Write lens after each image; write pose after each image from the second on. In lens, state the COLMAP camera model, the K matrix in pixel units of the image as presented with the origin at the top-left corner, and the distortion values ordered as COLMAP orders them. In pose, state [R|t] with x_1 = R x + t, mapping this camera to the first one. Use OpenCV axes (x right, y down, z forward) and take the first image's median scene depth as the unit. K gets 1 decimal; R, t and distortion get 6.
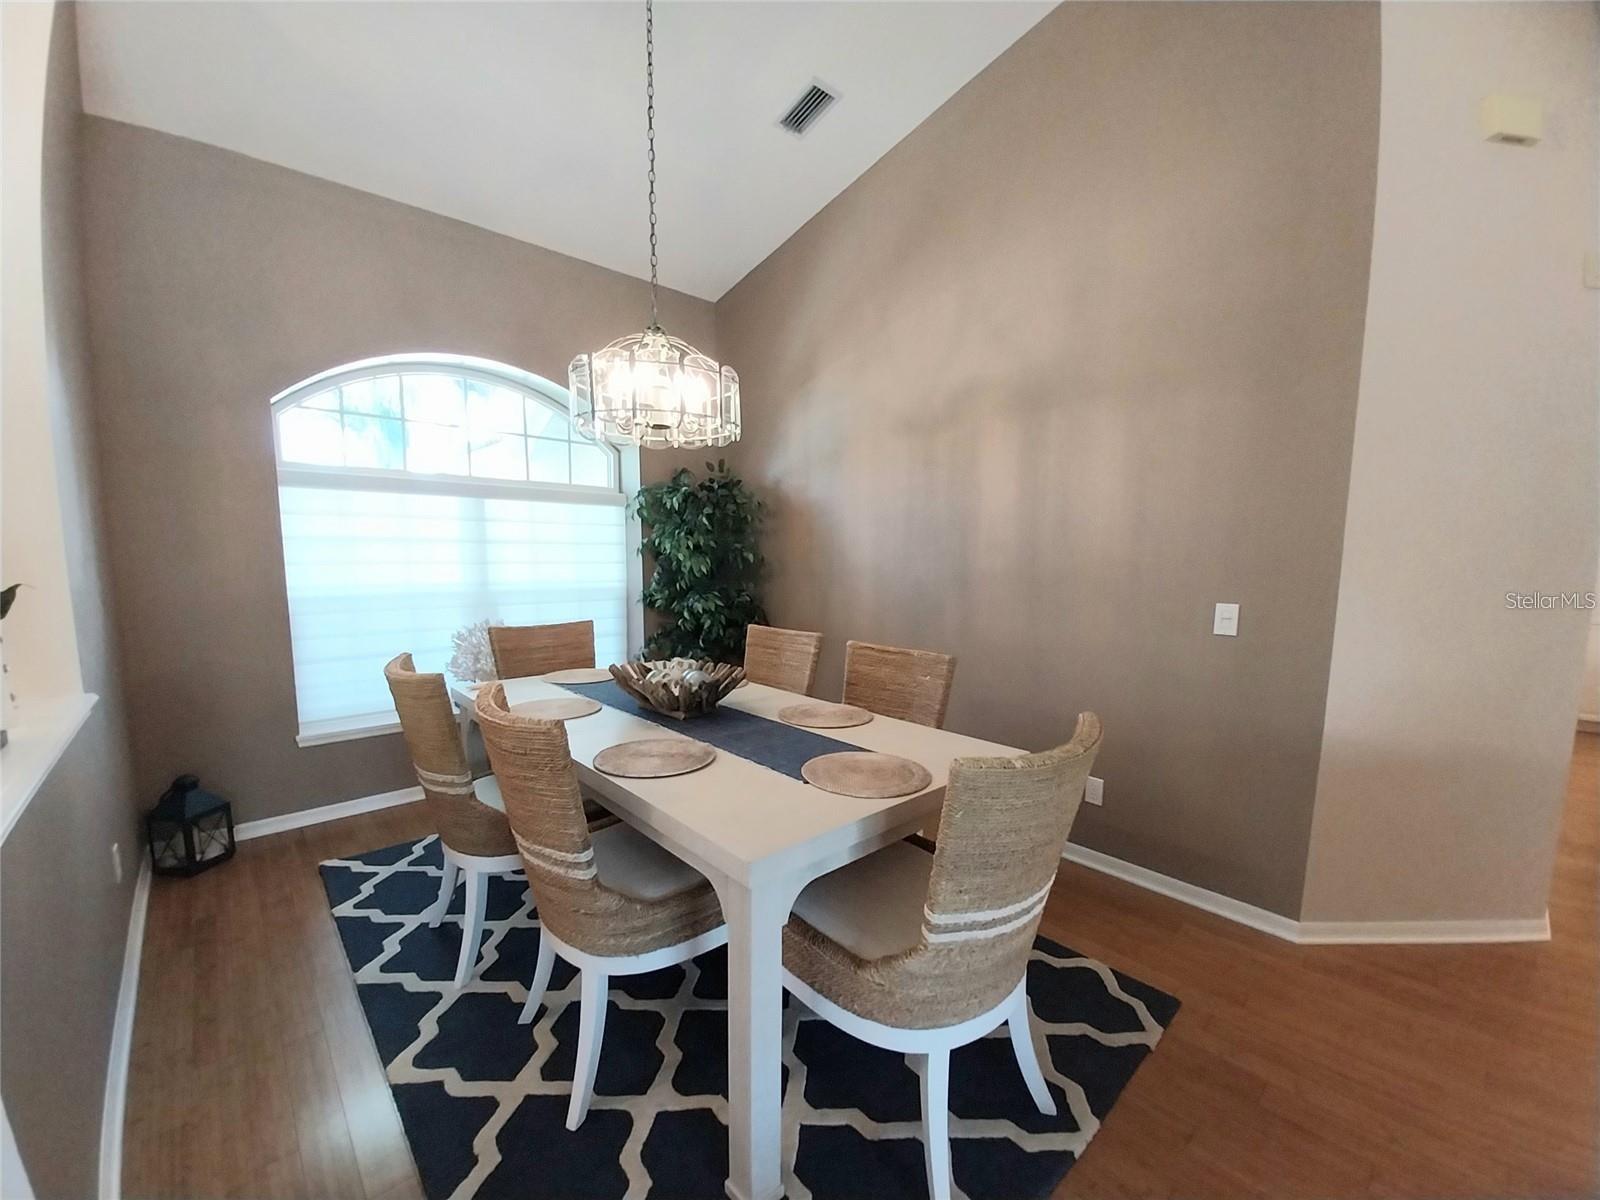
lens RADIAL K [[634.4, 0, 797.0], [0, 634.4, 631.4], [0, 0, 1]] dist [-0.008905, -0.000244]
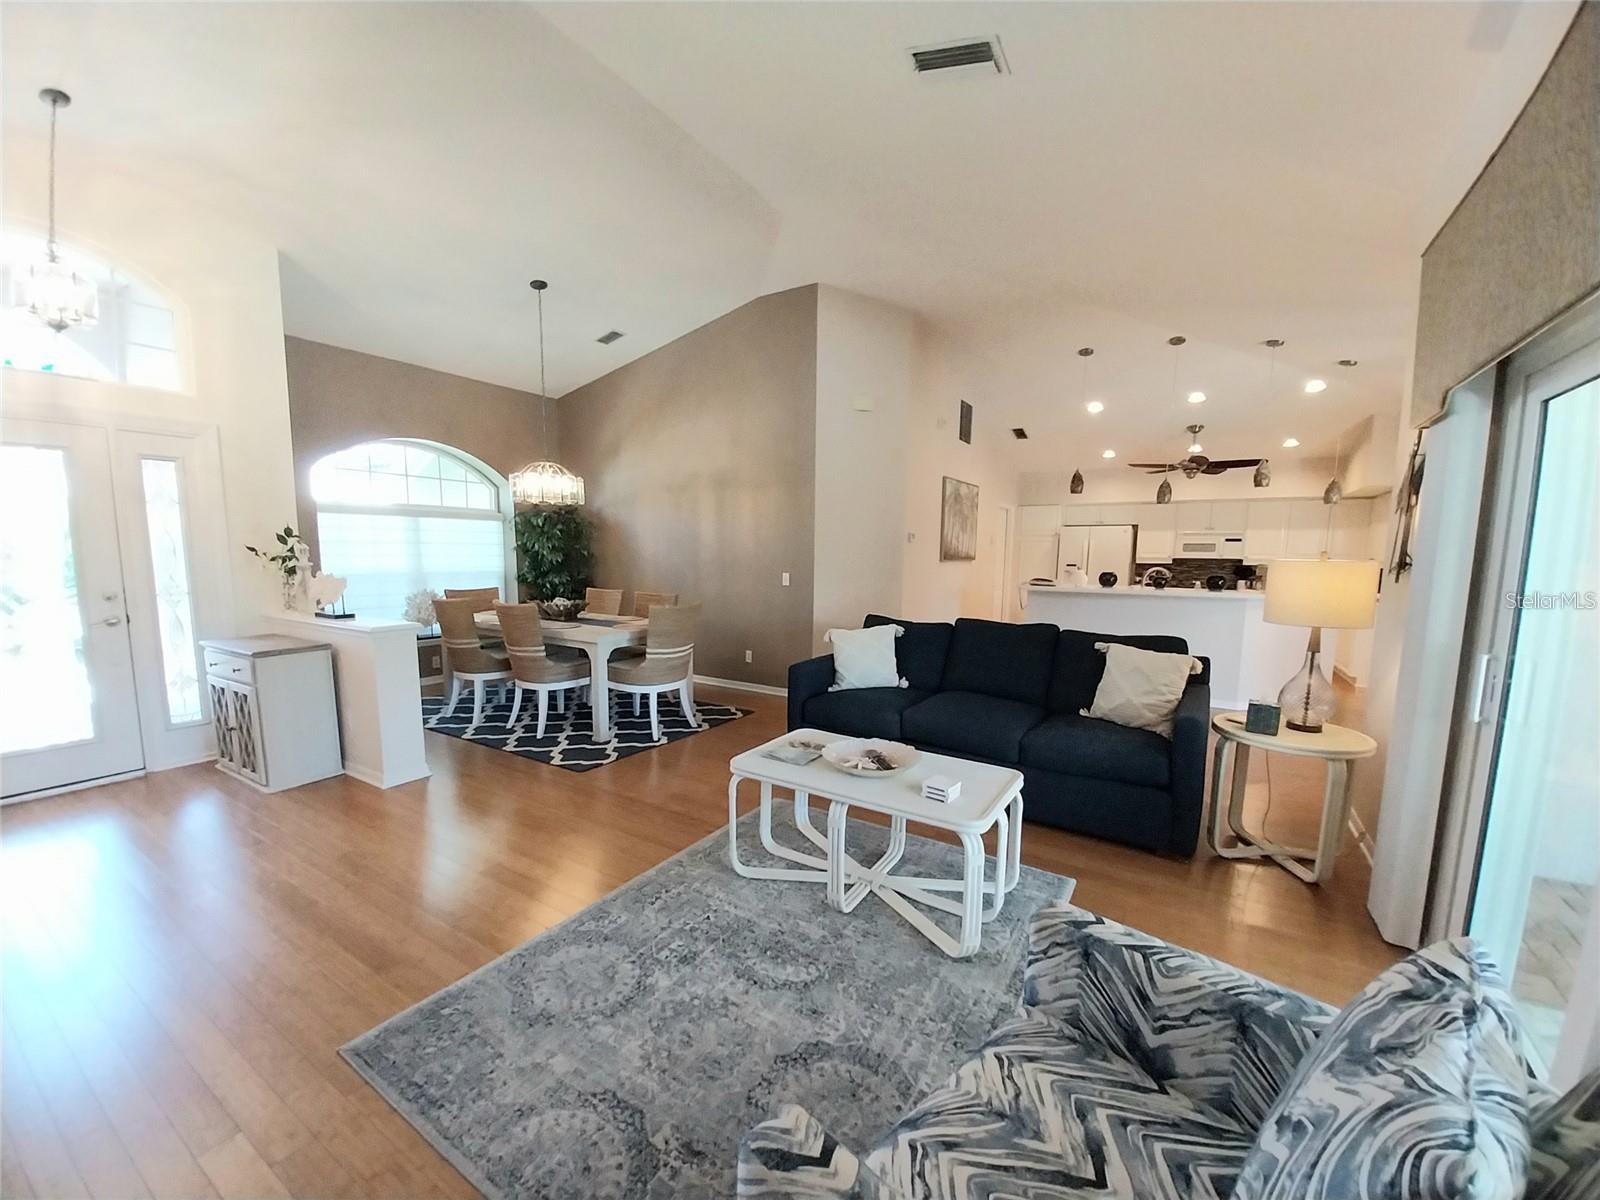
lens RADIAL K [[630.1, 0, 786.3], [0, 630.1, 628.9], [0, 0, 1]] dist [0.009916, -0.011598]
pose [[0.966386, -0.026182, 0.255757, 0.020403], [0.024136, 0.999647, 0.011135, 0.124837], [-0.255958, -0.004588, 0.966677, -1.191998]]
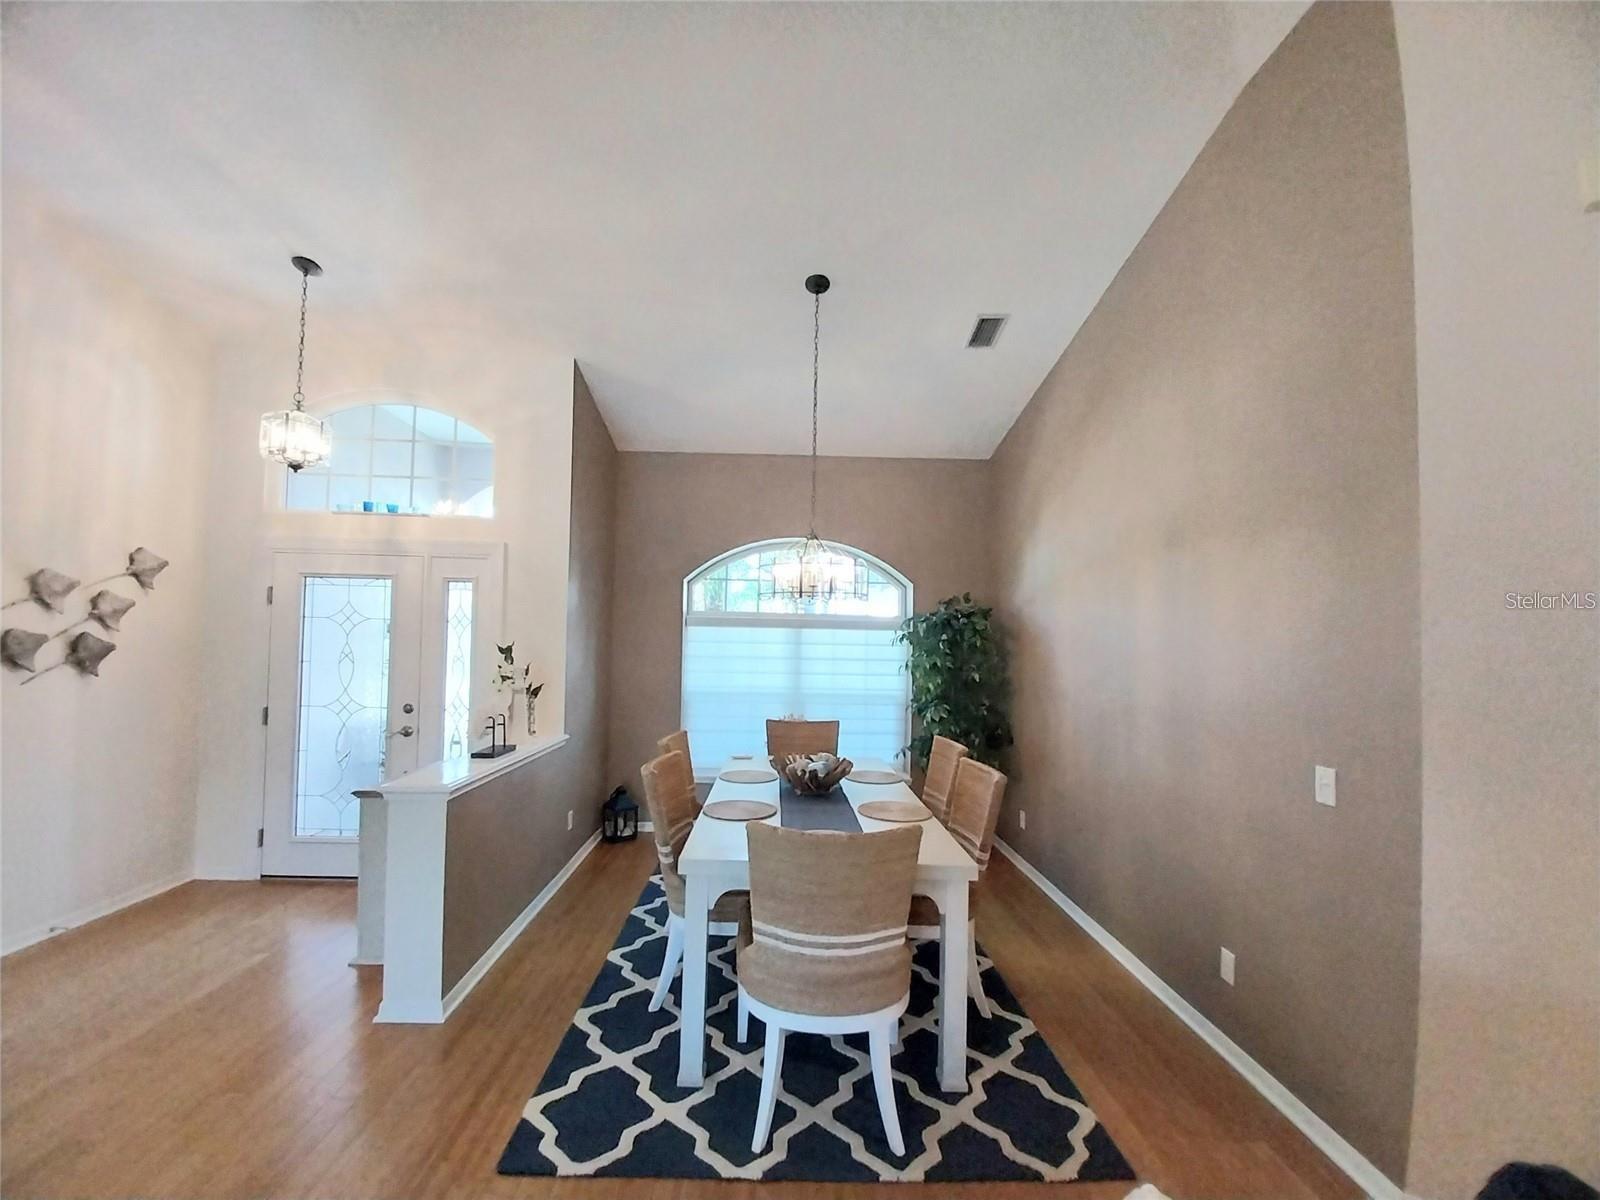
lens RADIAL K [[630.1, 0, 786.3], [0, 630.1, 628.9], [0, 0, 1]] dist [0.009916, -0.011598]
pose [[0.754325, -0.007338, -0.656460, 0.563903], [-0.094112, 0.988401, -0.119191, -0.047731], [0.649721, 0.151689, 0.744885, -0.119810]]
